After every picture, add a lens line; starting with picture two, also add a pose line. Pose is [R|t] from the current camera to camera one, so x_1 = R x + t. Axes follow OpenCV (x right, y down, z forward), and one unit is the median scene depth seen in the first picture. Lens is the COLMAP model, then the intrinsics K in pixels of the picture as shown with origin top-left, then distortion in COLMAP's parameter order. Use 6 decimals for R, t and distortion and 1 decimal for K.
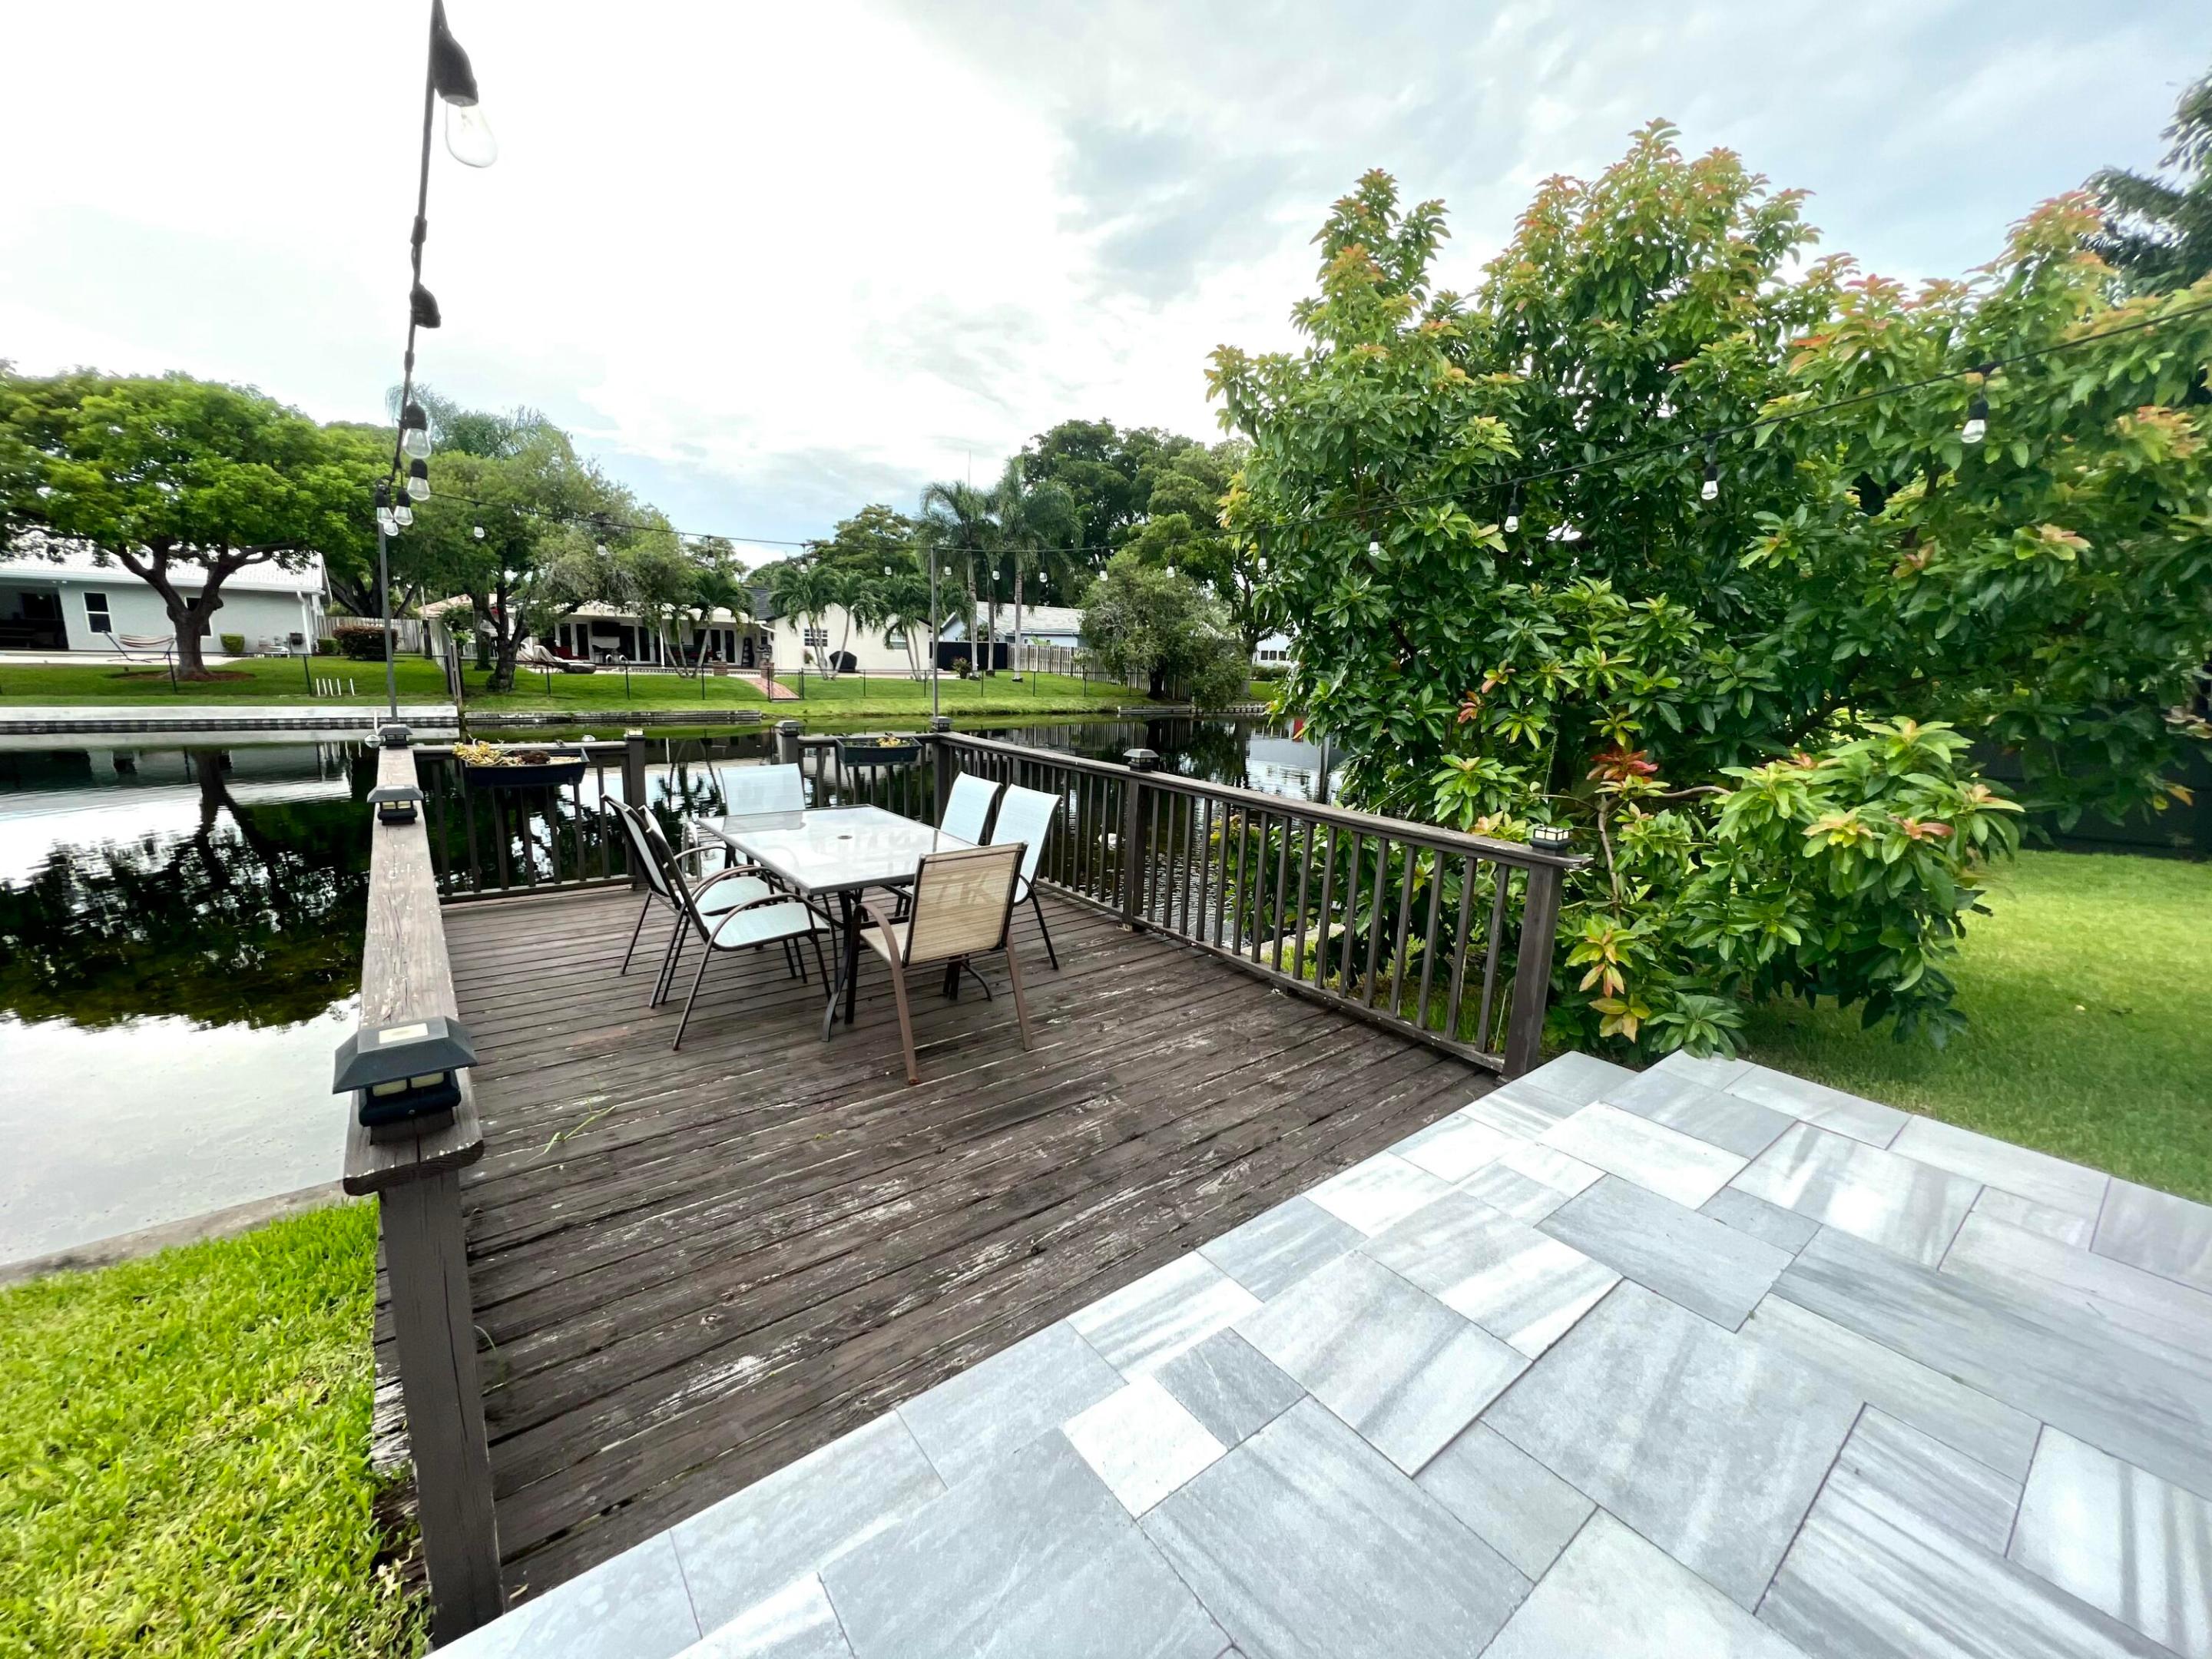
lens RADIAL K [[881.0, 0, 1103.6], [0, 881.0, 822.7], [0, 0, 1]] dist [-0.000437, -0.000178]
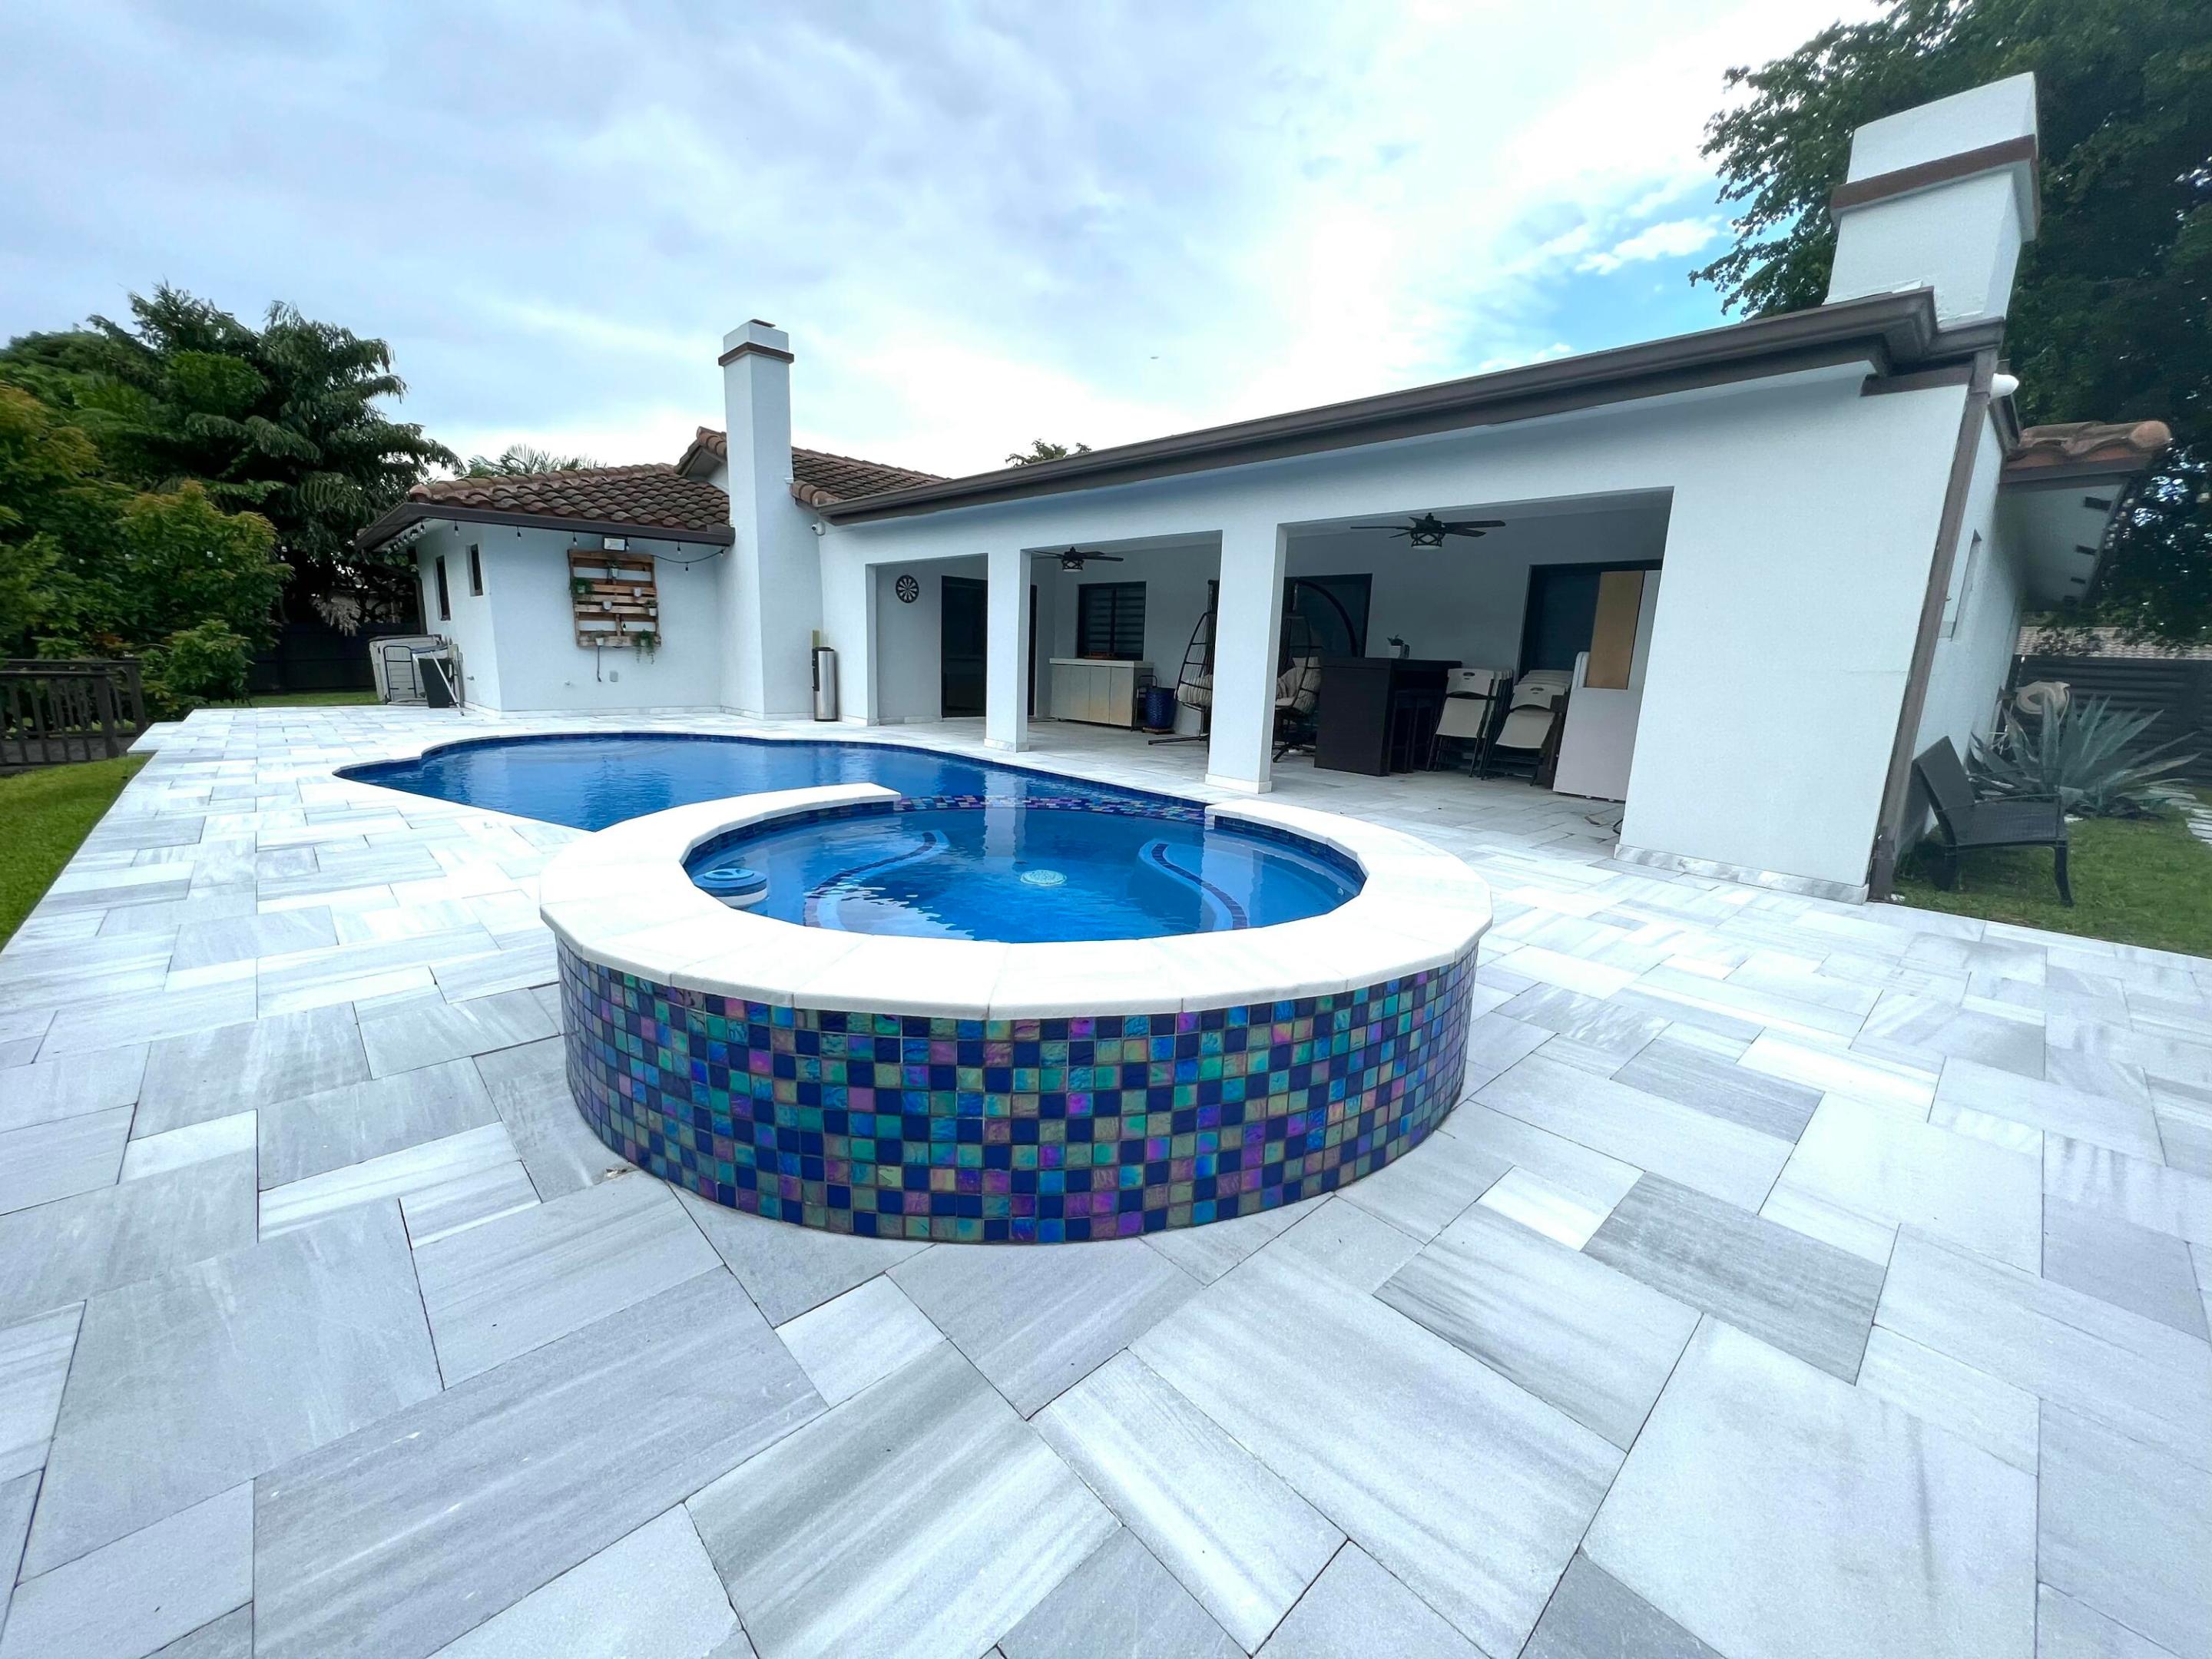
lens RADIAL K [[881.0, 0, 1103.6], [0, 881.0, 822.7], [0, 0, 1]] dist [-0.000437, -0.000178]
pose [[-0.090005, -0.235786, 0.967628, -3.435351], [0.143547, 0.958355, 0.246879, 0.350369], [-0.985542, 0.161120, -0.052411, -2.552346]]
